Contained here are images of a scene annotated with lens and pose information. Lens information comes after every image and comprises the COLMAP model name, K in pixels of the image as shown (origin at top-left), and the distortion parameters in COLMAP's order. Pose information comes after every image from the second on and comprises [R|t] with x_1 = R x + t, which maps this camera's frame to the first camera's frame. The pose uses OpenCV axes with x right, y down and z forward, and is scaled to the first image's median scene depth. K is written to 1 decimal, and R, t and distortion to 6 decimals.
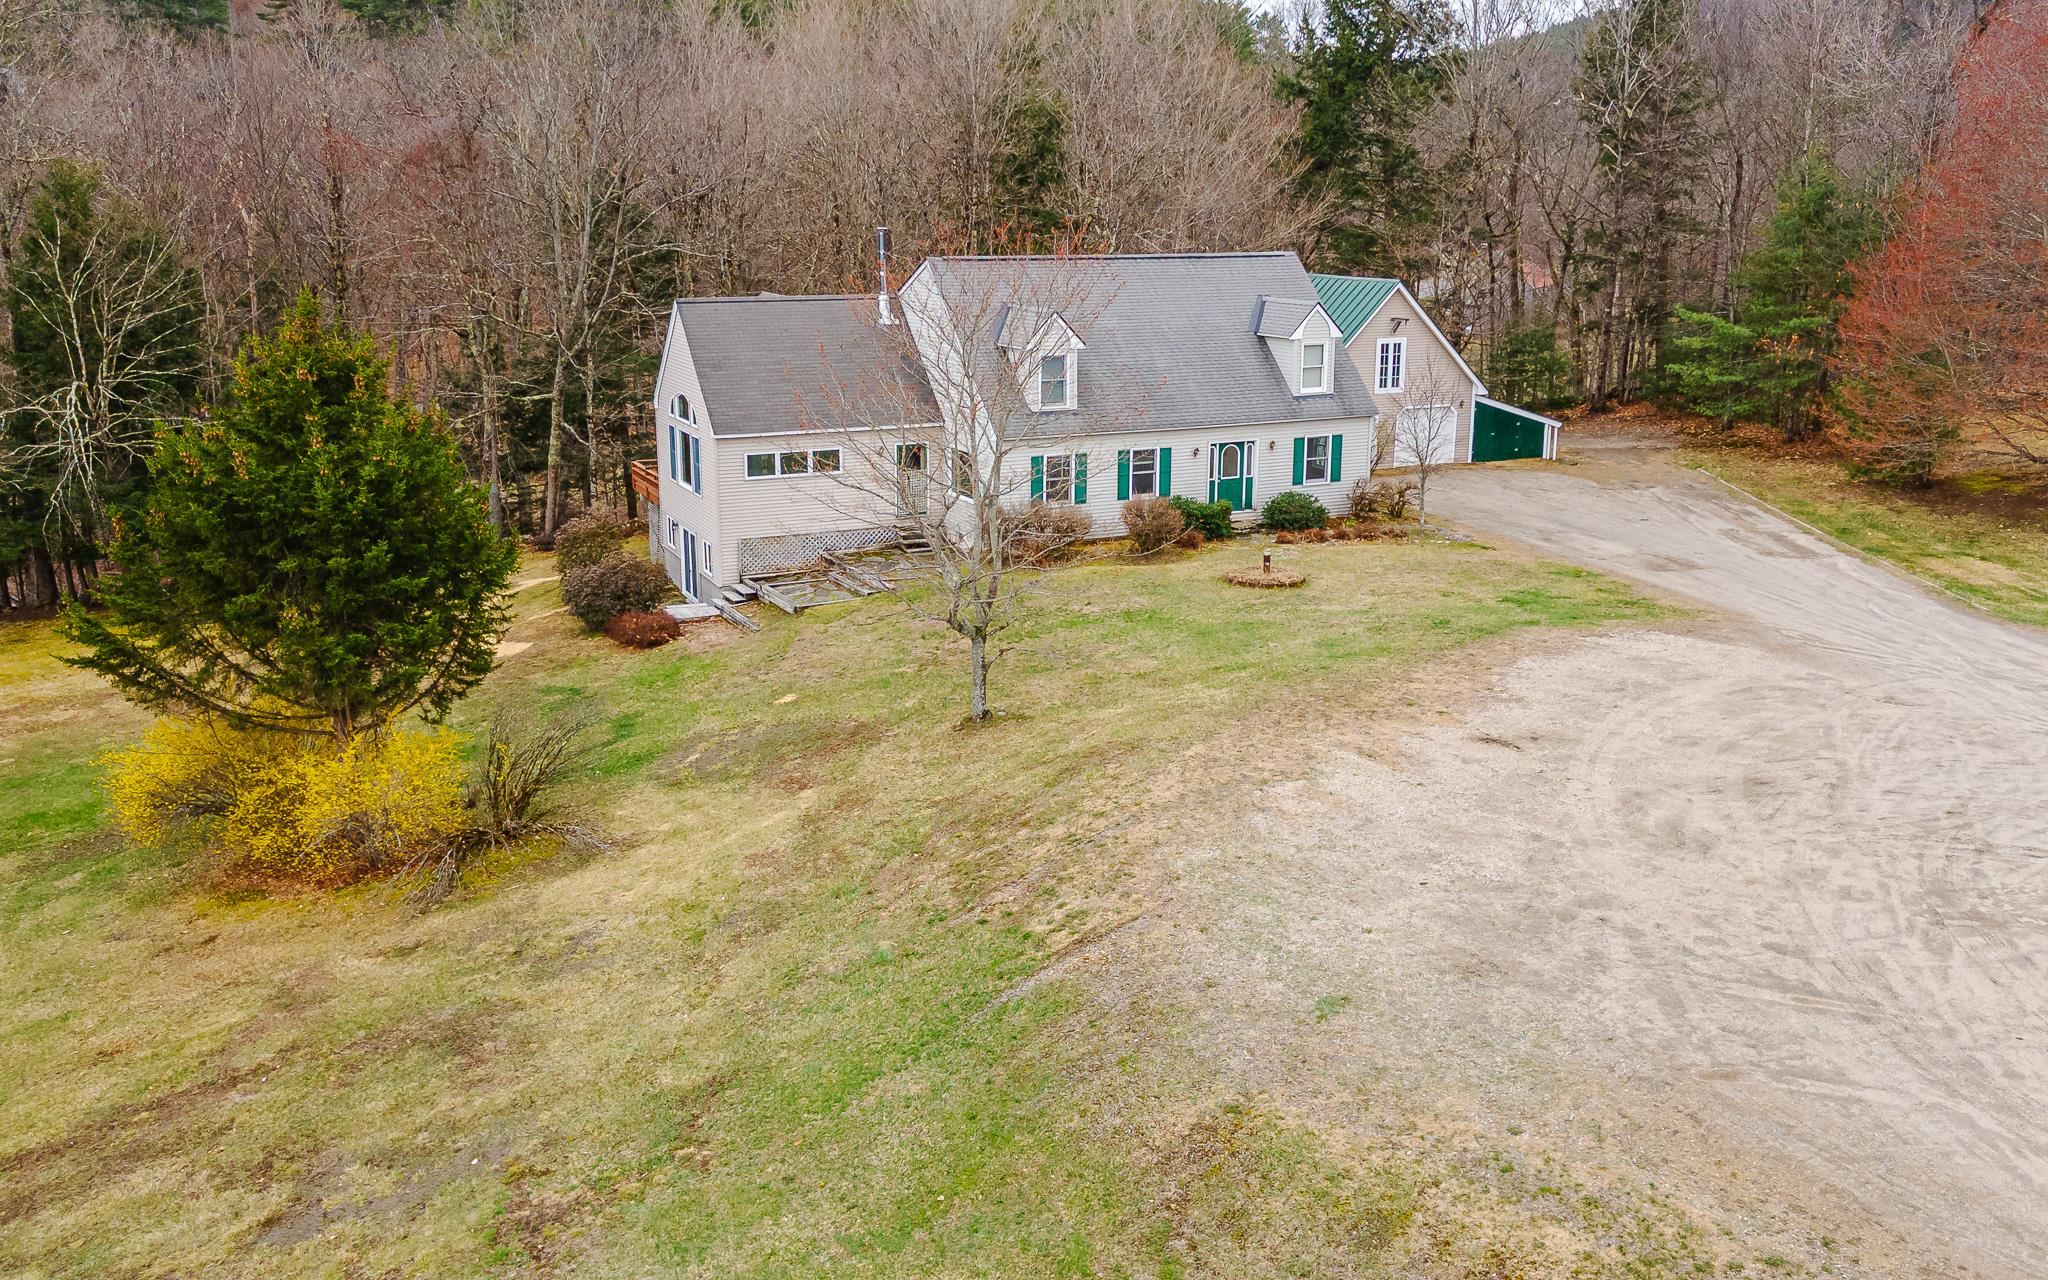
lens RADIAL K [[1664.2, 0, 1023.0], [0, 1664.2, 578.9], [0, 0, 1]] dist [0.041025, 0.011261]
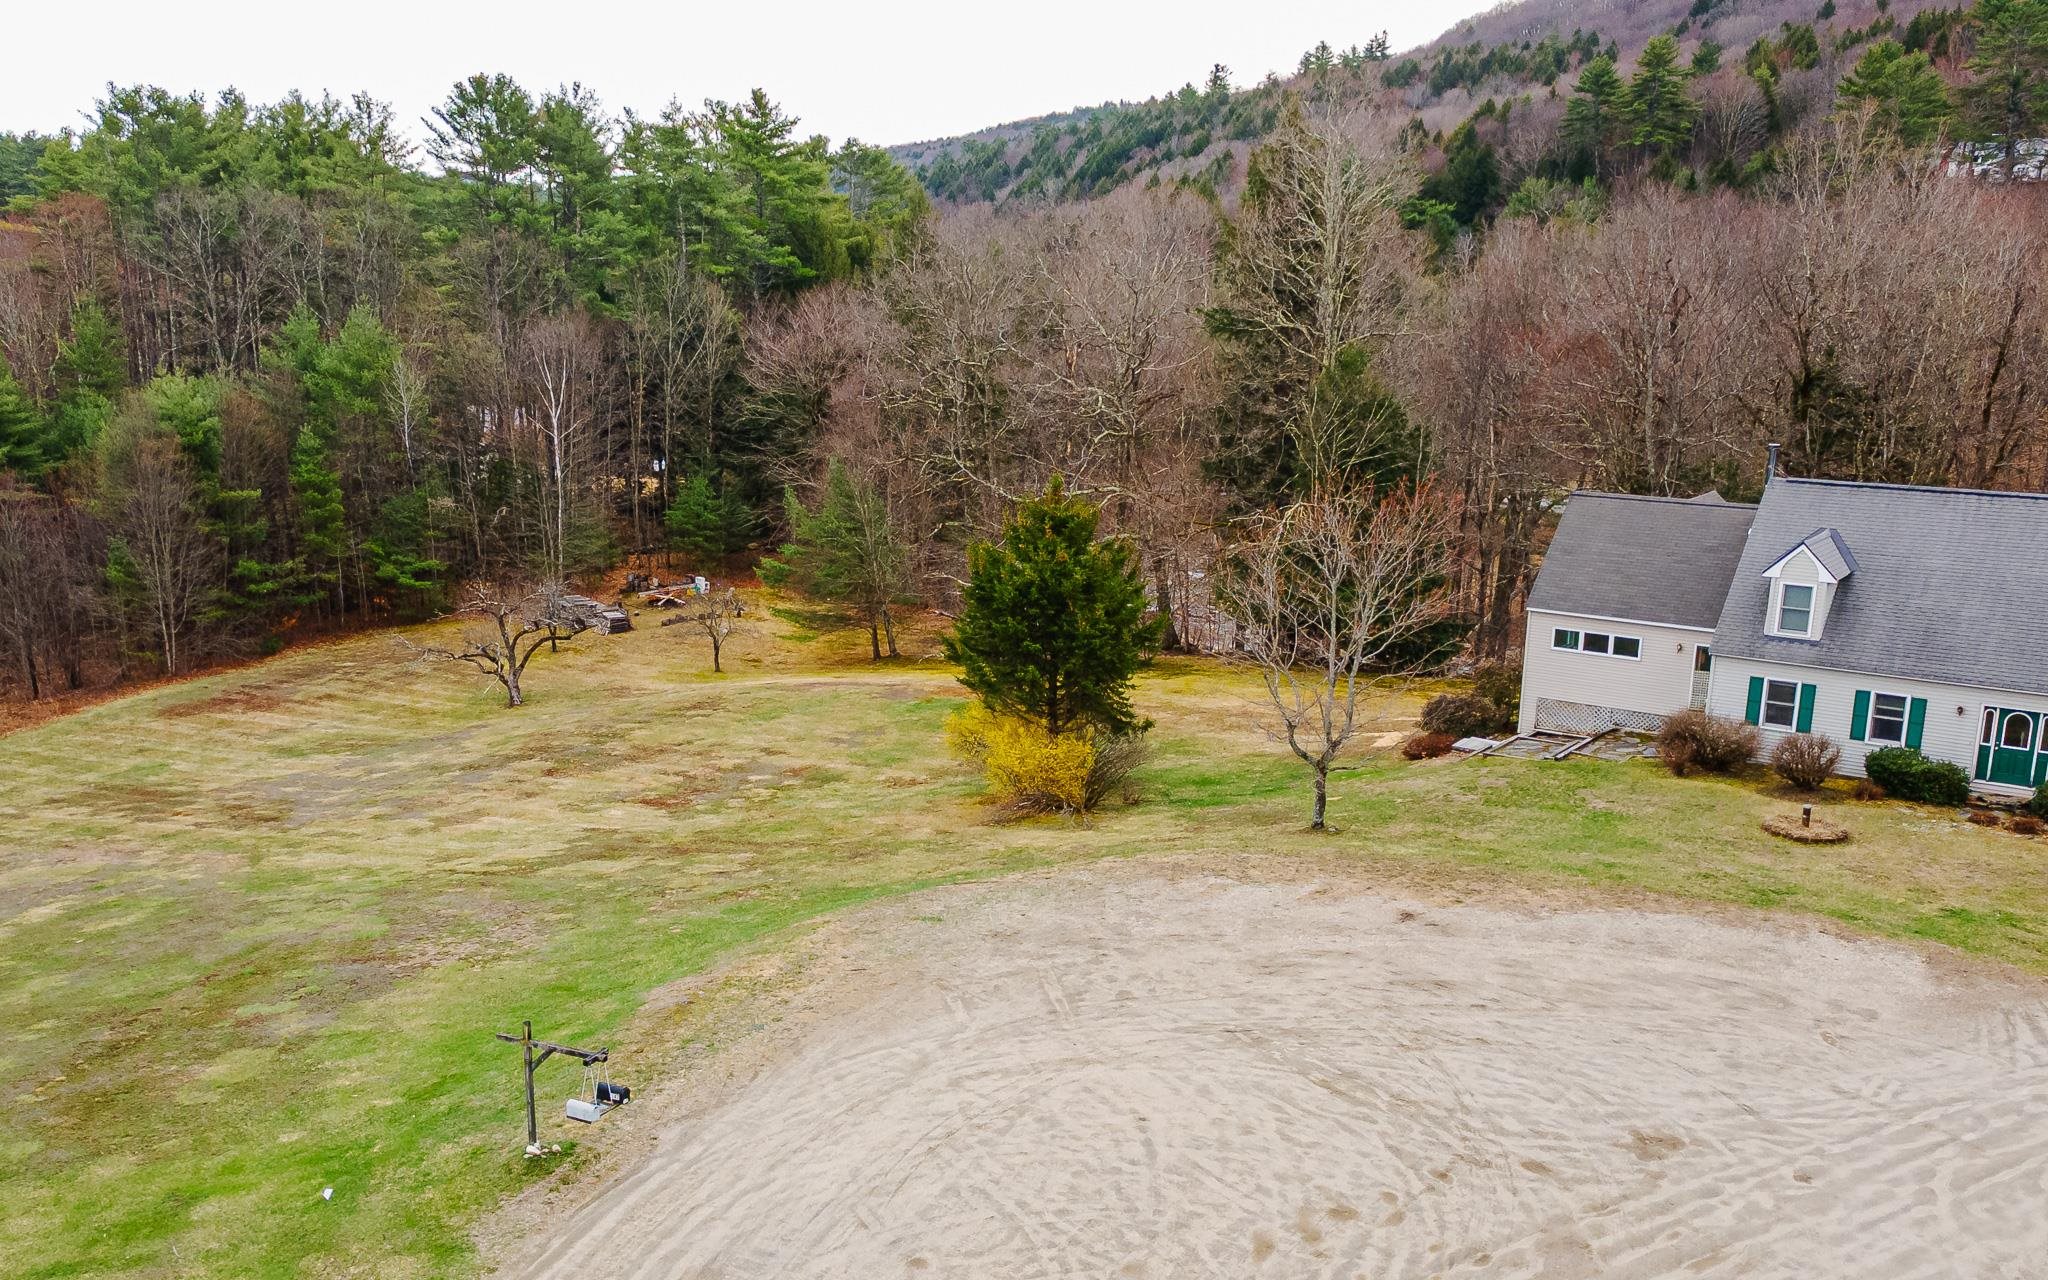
lens RADIAL K [[1905.7, 0, 932.5], [0, 1905.7, 744.0], [0, 0, 1]] dist [0.061953, 0.000000]
pose [[0.449916, 0.226388, -0.863901, 0.789307], [-0.204682, 0.967728, 0.146999, -0.100058], [0.869299, 0.110688, 0.481734, -0.023118]]
